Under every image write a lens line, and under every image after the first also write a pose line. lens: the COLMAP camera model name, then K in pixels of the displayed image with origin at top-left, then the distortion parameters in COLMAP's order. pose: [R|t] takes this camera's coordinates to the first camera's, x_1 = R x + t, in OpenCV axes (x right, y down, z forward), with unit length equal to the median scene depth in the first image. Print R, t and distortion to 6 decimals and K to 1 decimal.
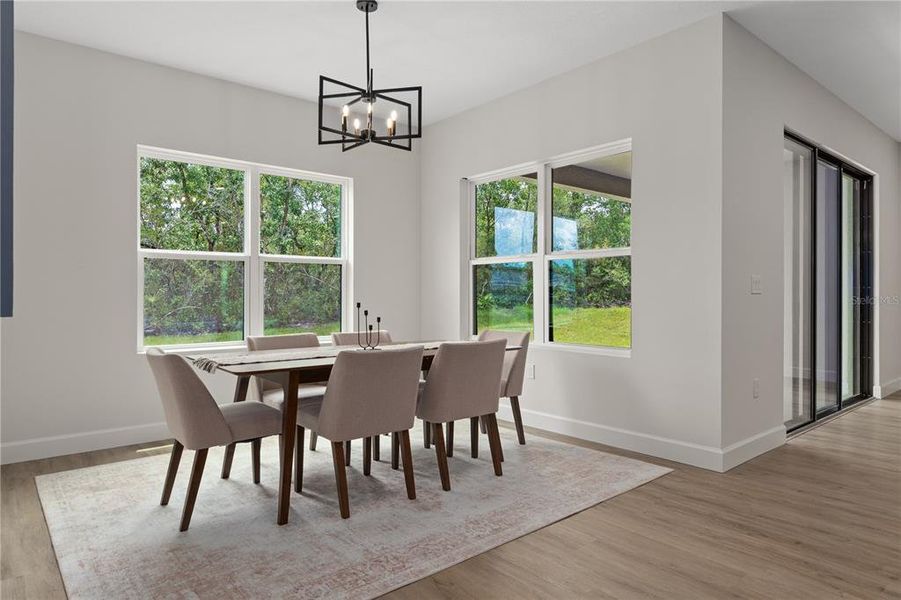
lens RADIAL K [[547.3, 0, 445.6], [0, 547.3, 293.2], [0, 0, 1]] dist [0.006318, 0.001061]
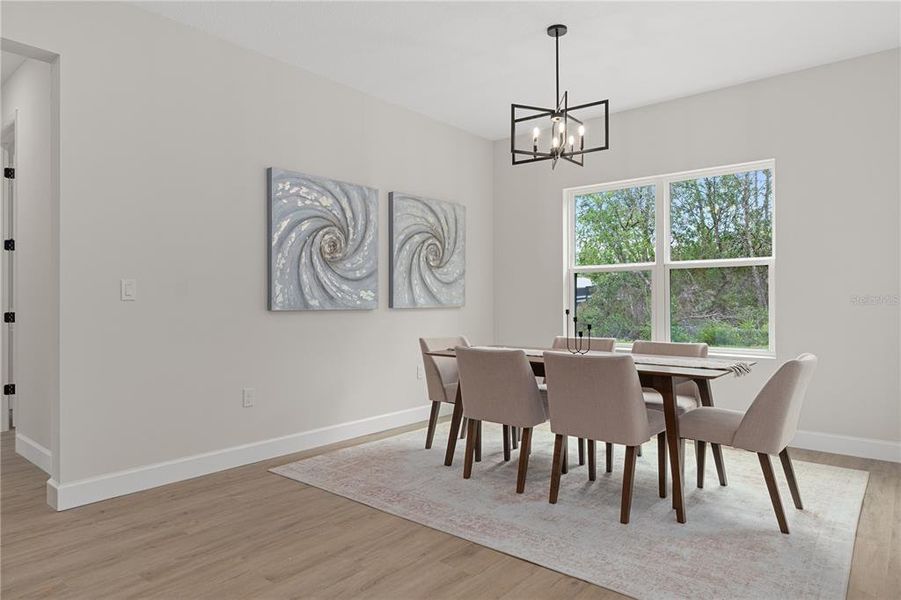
lens RADIAL K [[547.3, 0, 452.2], [0, 547.3, 301.4], [0, 0, 1]] dist [0.006318, 0.001061]
pose [[0.173163, -0.003889, -0.984886, 0.835361], [0.006093, 0.999977, -0.002878, 0.003482], [0.984874, -0.005503, 0.173183, 0.590687]]
